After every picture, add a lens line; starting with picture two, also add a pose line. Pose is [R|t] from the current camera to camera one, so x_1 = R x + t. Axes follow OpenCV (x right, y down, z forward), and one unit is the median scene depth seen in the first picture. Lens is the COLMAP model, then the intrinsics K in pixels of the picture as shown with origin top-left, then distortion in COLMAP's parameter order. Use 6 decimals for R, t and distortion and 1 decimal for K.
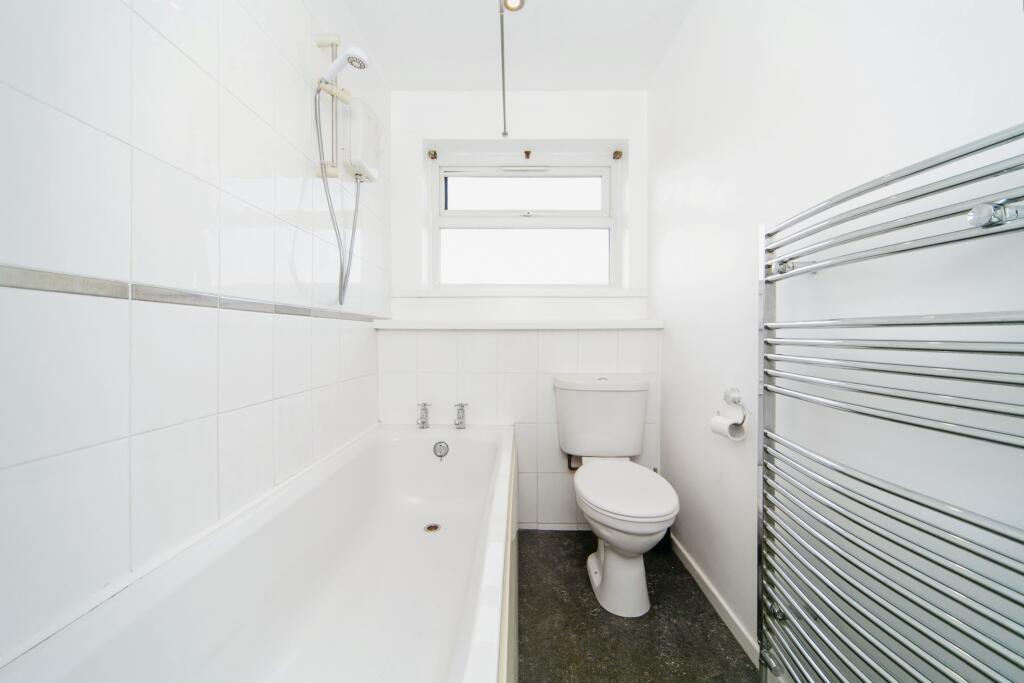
lens RADIAL K [[376.2, 0, 515.3], [0, 376.2, 330.2], [0, 0, 1]] dist [0.002209, 0.000132]
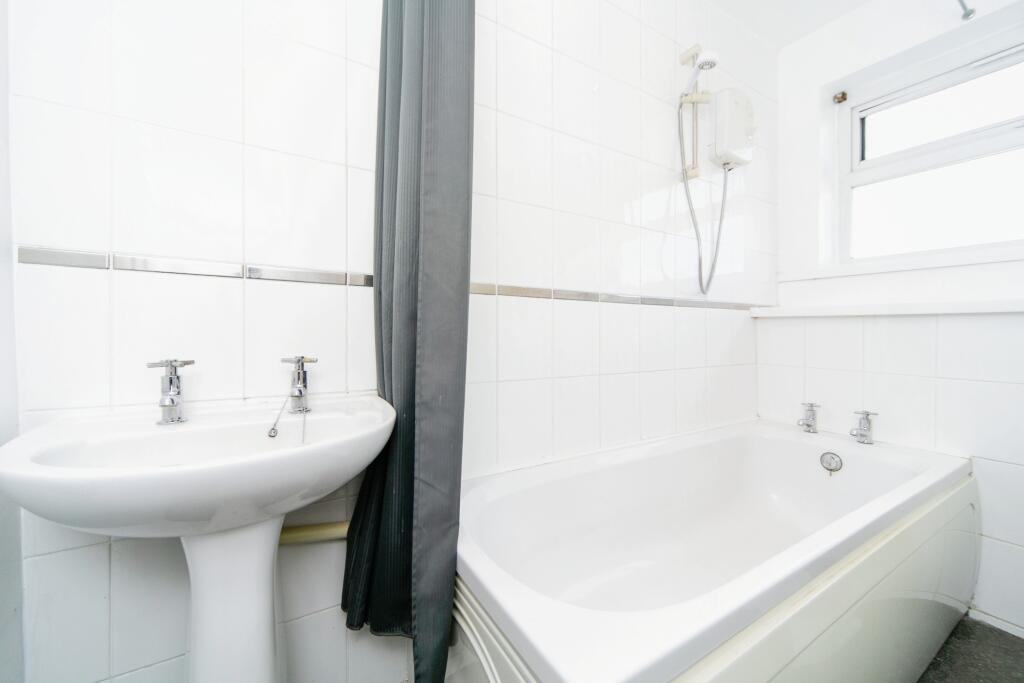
lens RADIAL K [[401.6, 0, 512.7], [0, 401.6, 333.3], [0, 0, 1]] dist [-0.002530, -0.000106]
pose [[0.522966, 0.010316, -0.852291, 0.206342], [0.005311, 0.999868, 0.015360, 0.021556], [0.852337, -0.012559, 0.522843, -0.054592]]
